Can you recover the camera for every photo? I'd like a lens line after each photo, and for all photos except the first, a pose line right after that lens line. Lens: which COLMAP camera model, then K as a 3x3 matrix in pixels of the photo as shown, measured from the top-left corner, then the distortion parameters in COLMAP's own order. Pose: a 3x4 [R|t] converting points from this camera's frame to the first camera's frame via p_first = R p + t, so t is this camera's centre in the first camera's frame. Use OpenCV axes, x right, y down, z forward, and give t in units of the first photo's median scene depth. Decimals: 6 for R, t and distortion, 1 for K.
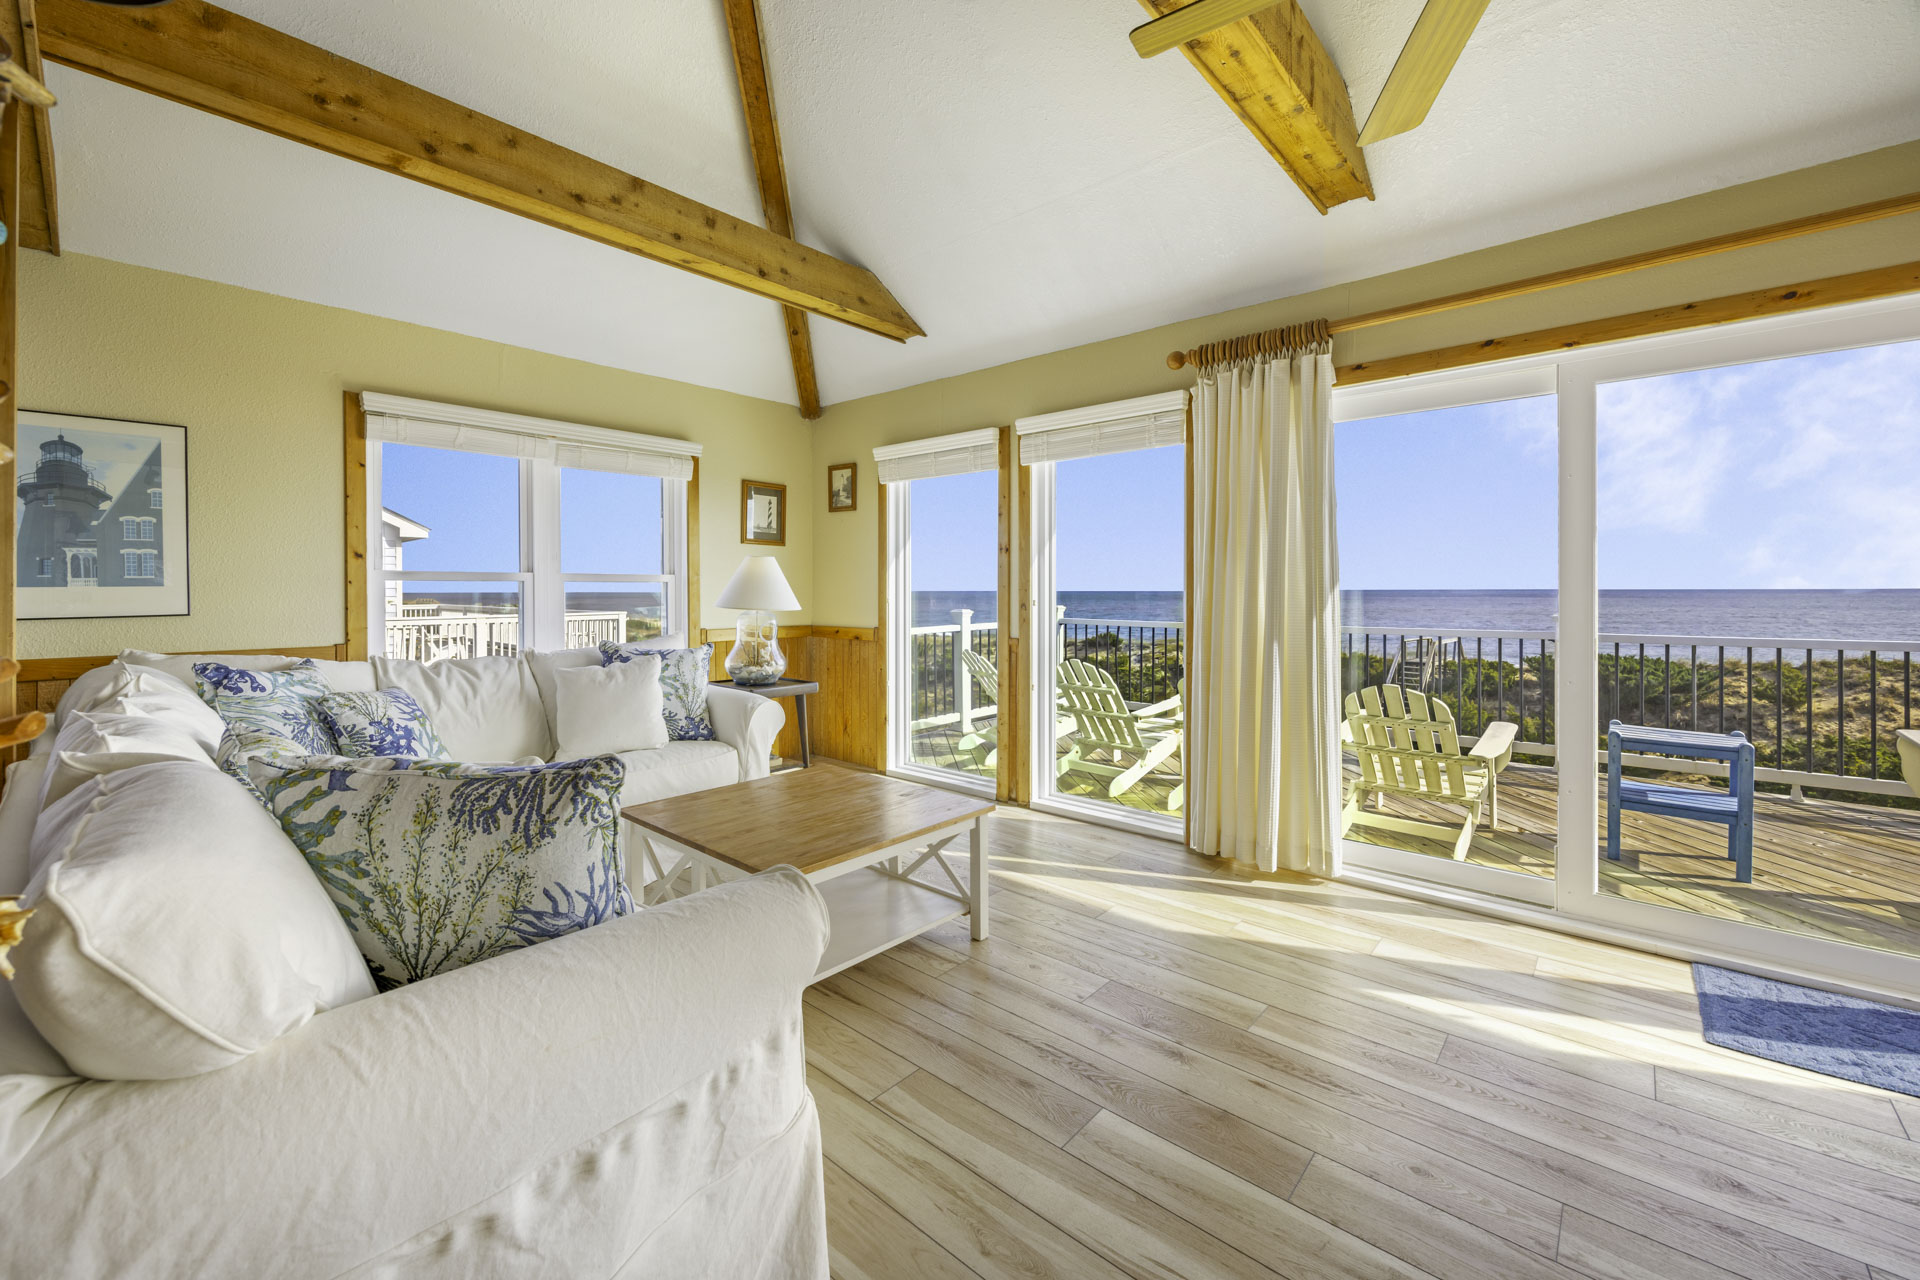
lens RADIAL K [[763.0, 0, 922.5], [0, 763.0, 594.1], [0, 0, 1]] dist [-0.000424, -0.000857]
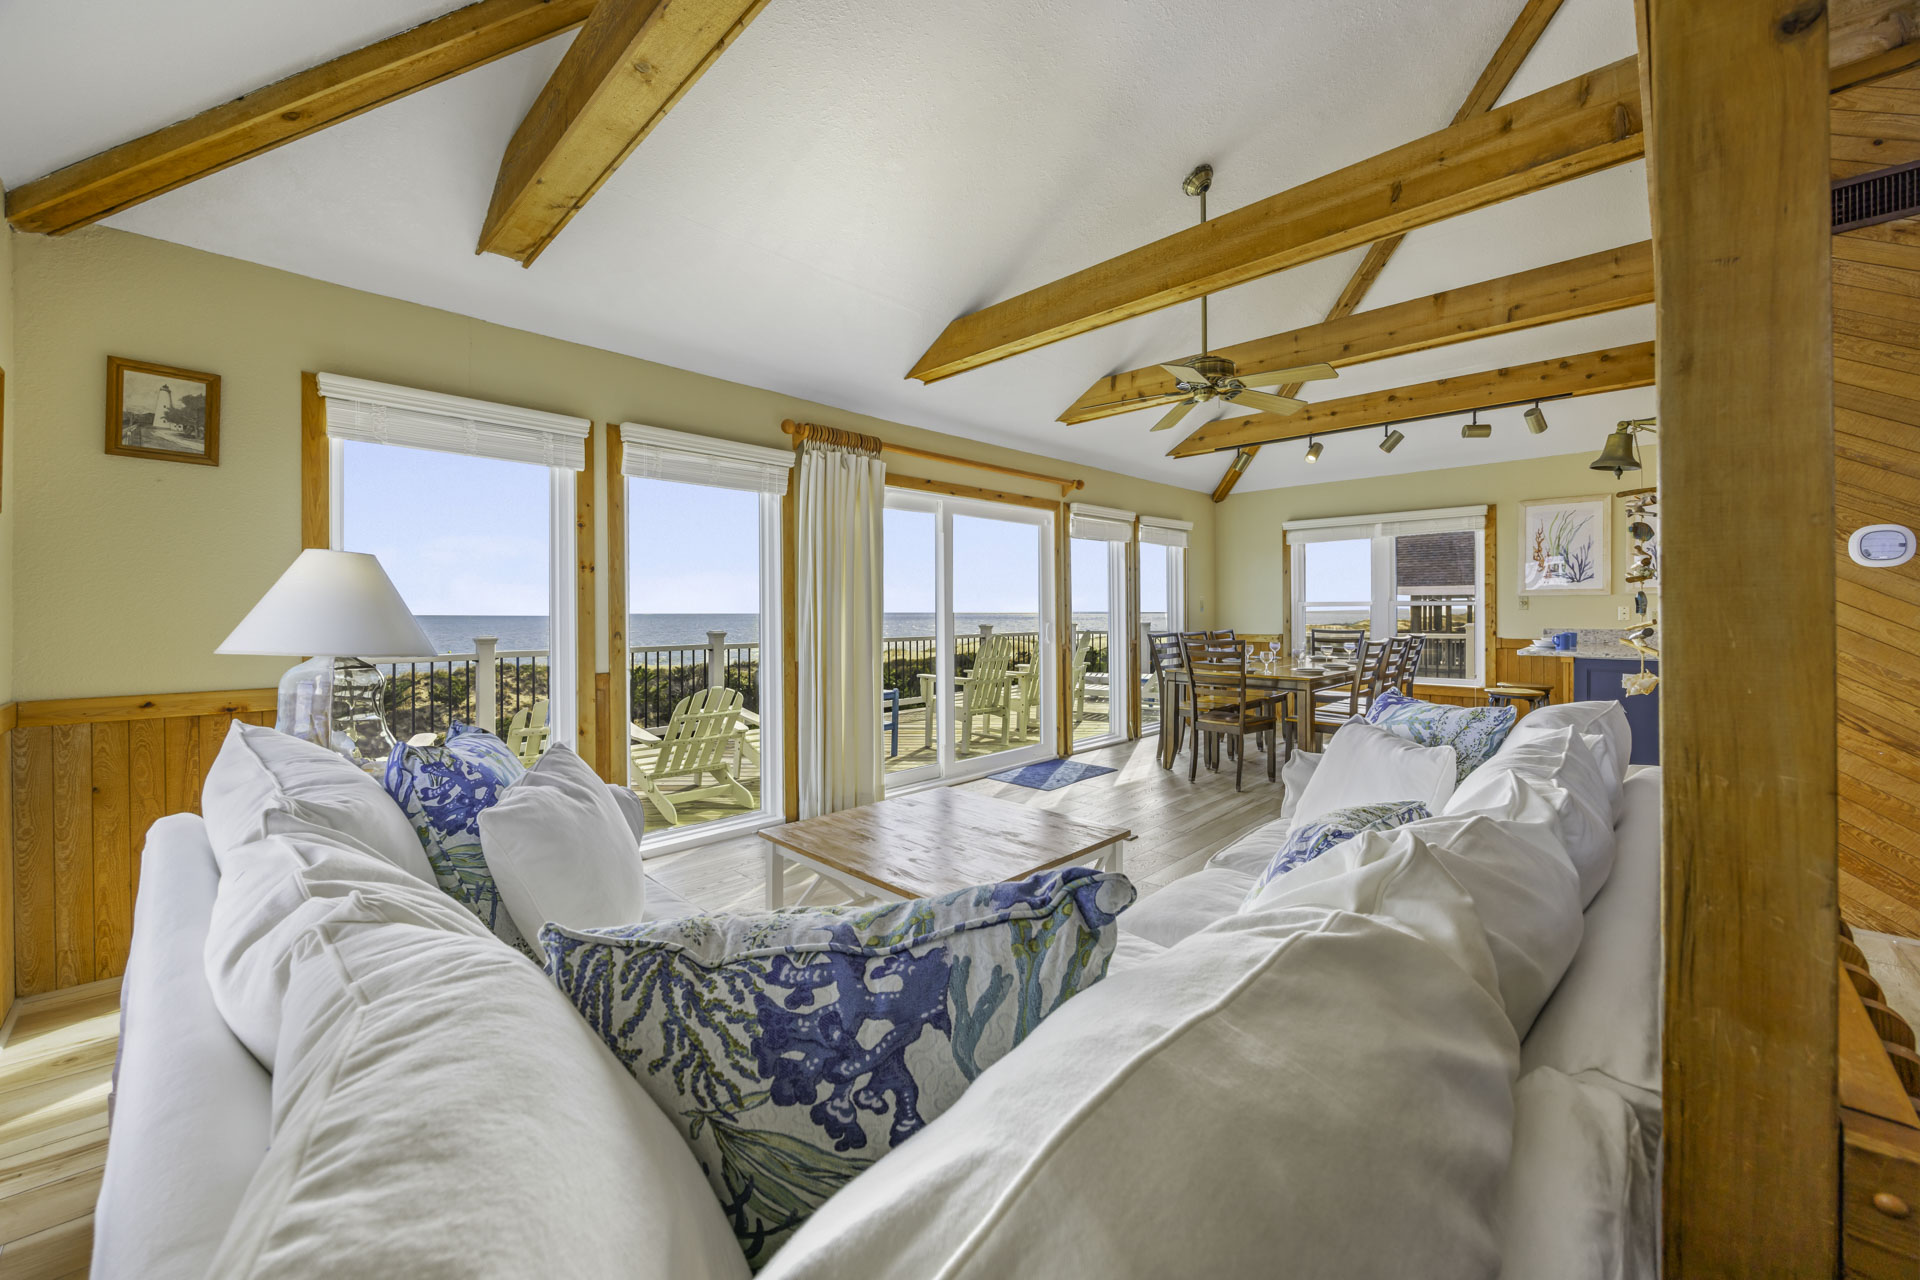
lens RADIAL K [[744.8, 0, 959.2], [0, 744.8, 611.4], [0, 0, 1]] dist [-0.001202, -0.000854]
pose [[0.023224, 0.001278, 0.999729, -0.947156], [0.009221, 0.999956, -0.001493, -0.008274], [-0.999688, 0.009253, 0.023211, 0.785665]]
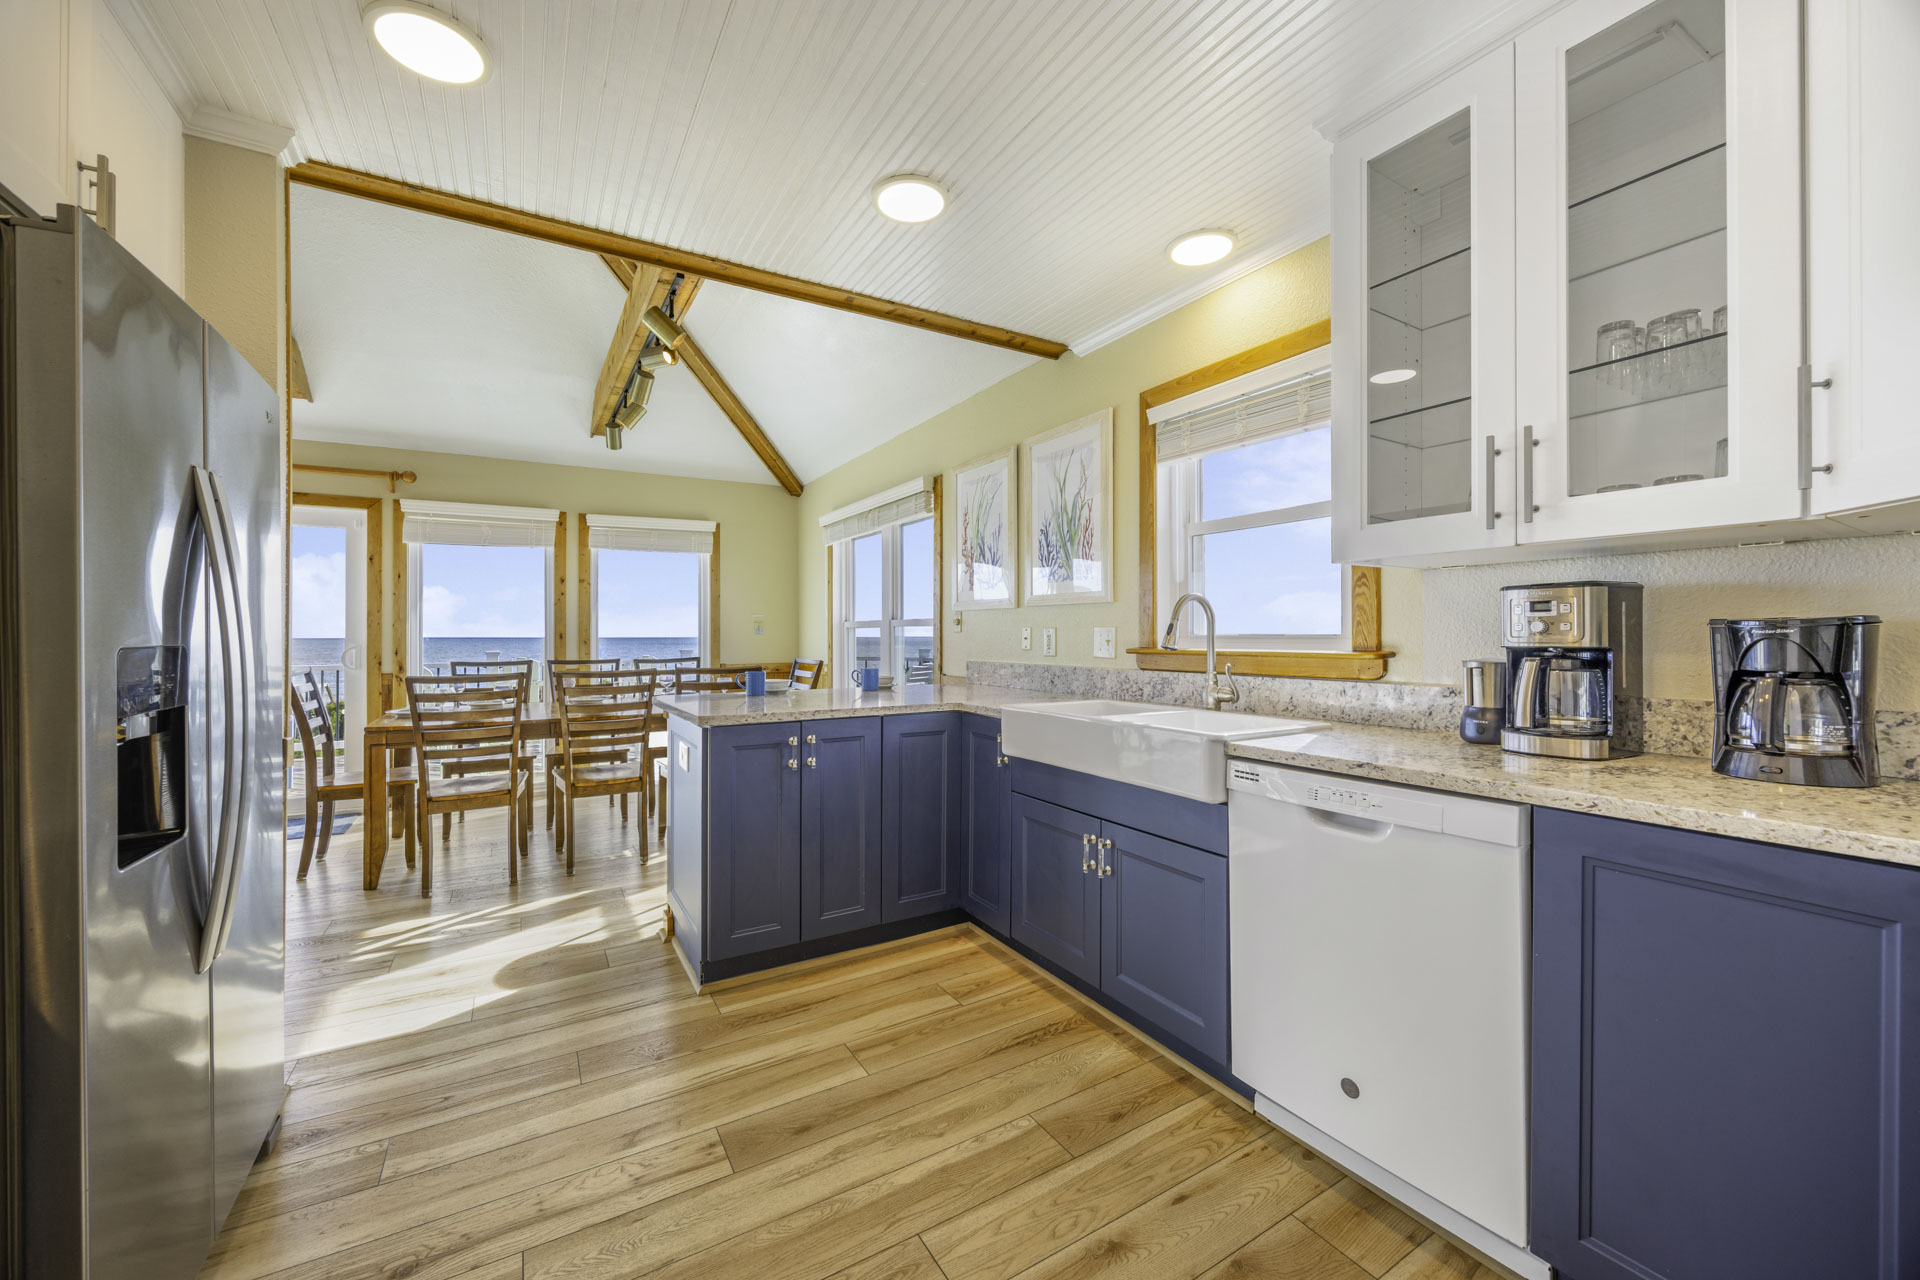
lens RADIAL K [[744.8, 0, 961.7], [0, 744.8, 637.4], [0, 0, 1]] dist [-0.001202, -0.000854]
pose [[0.283490, -0.000723, 0.958975, -0.165156], [0.004556, 0.999989, -0.000593, 0.008784], [-0.958965, 0.004537, 0.283490, -1.082603]]
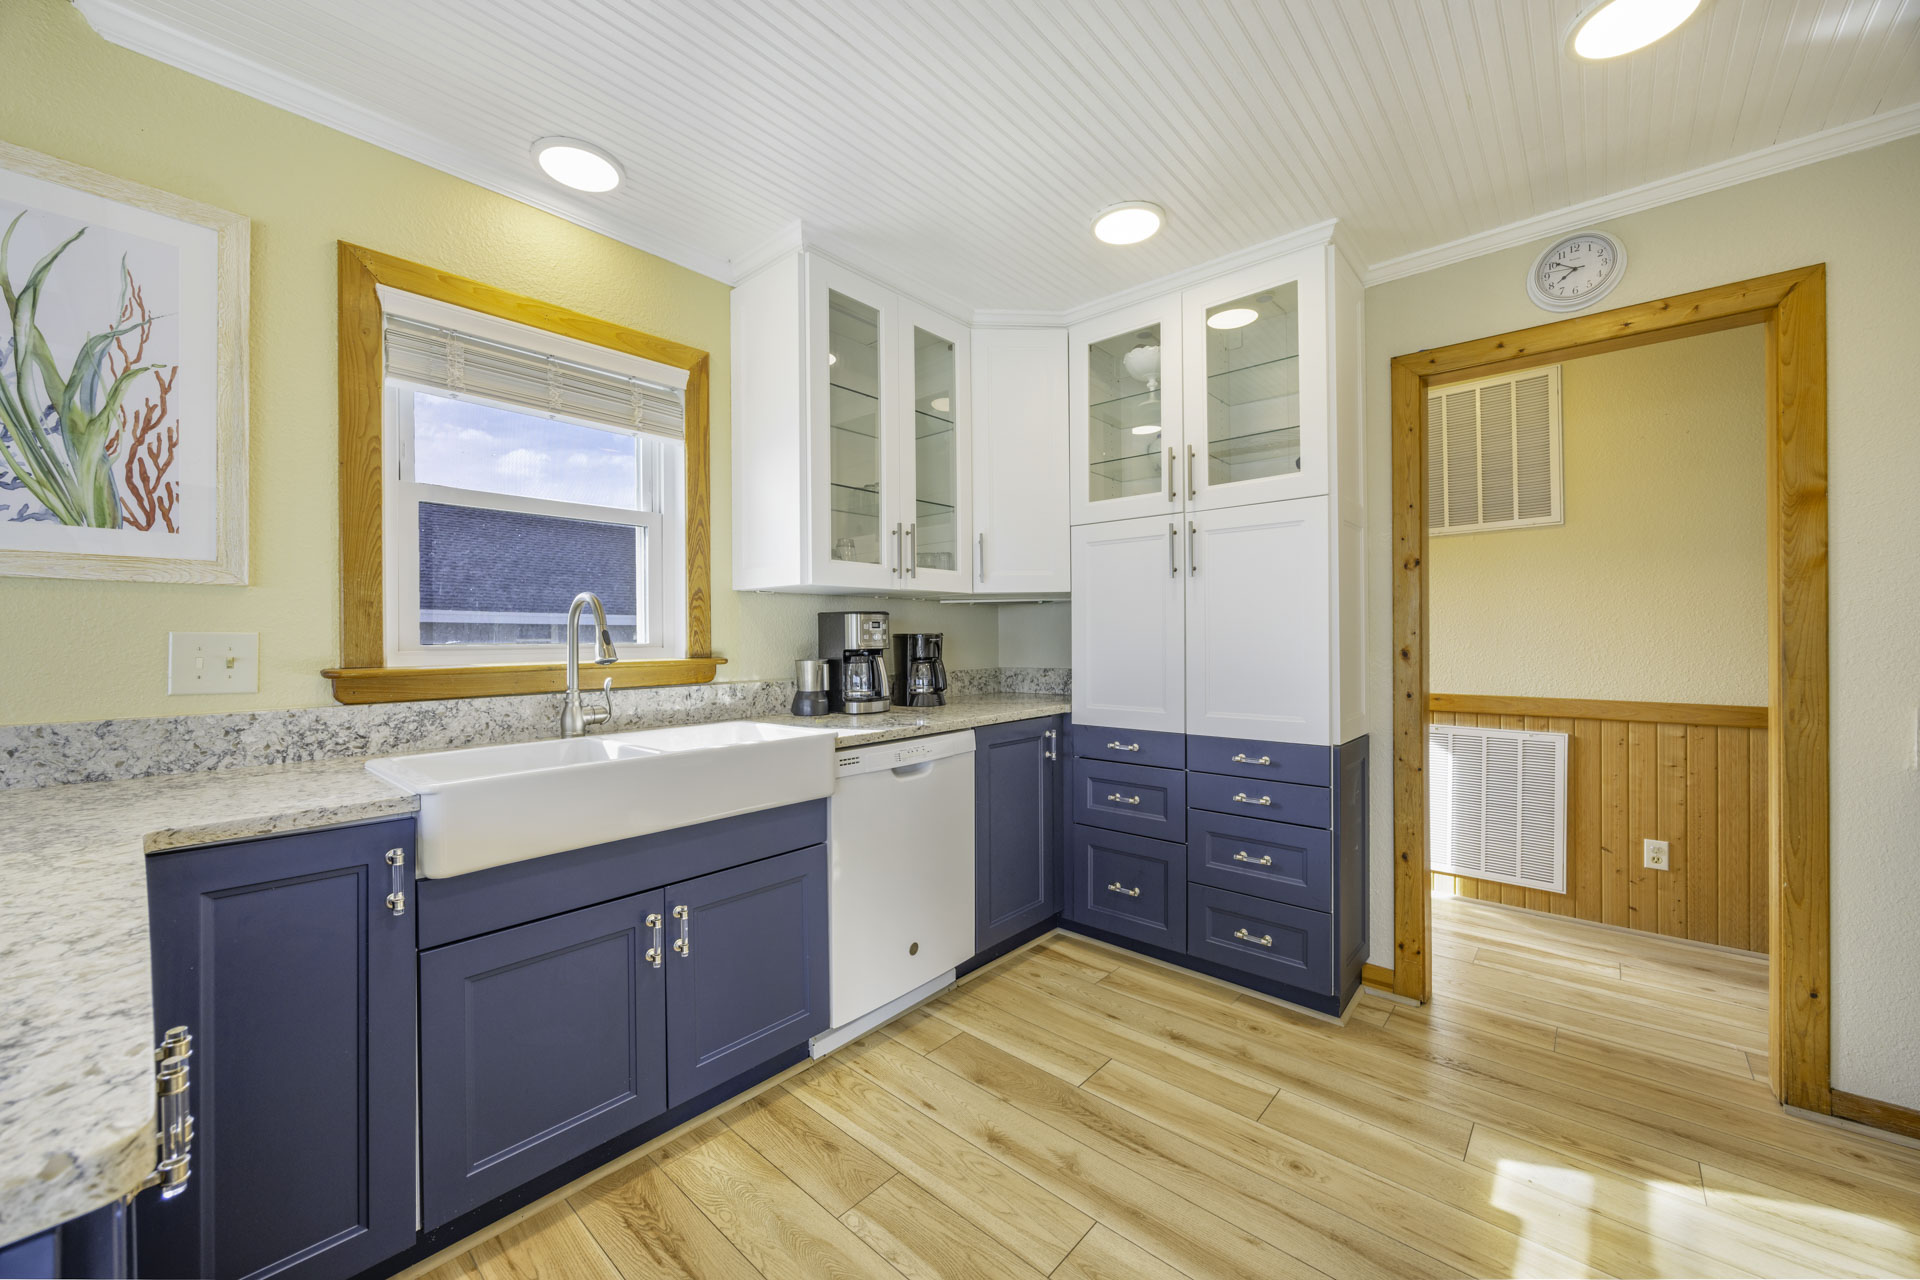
lens RADIAL K [[744.8, 0, 945.8], [0, 744.8, 642.0], [0, 0, 1]] dist [-0.001202, -0.000854]
pose [[-0.999781, 0.009840, -0.018451, 0.357485], [0.009649, 0.999899, 0.010400, 0.000996], [0.018551, 0.010220, -0.999776, -0.464772]]
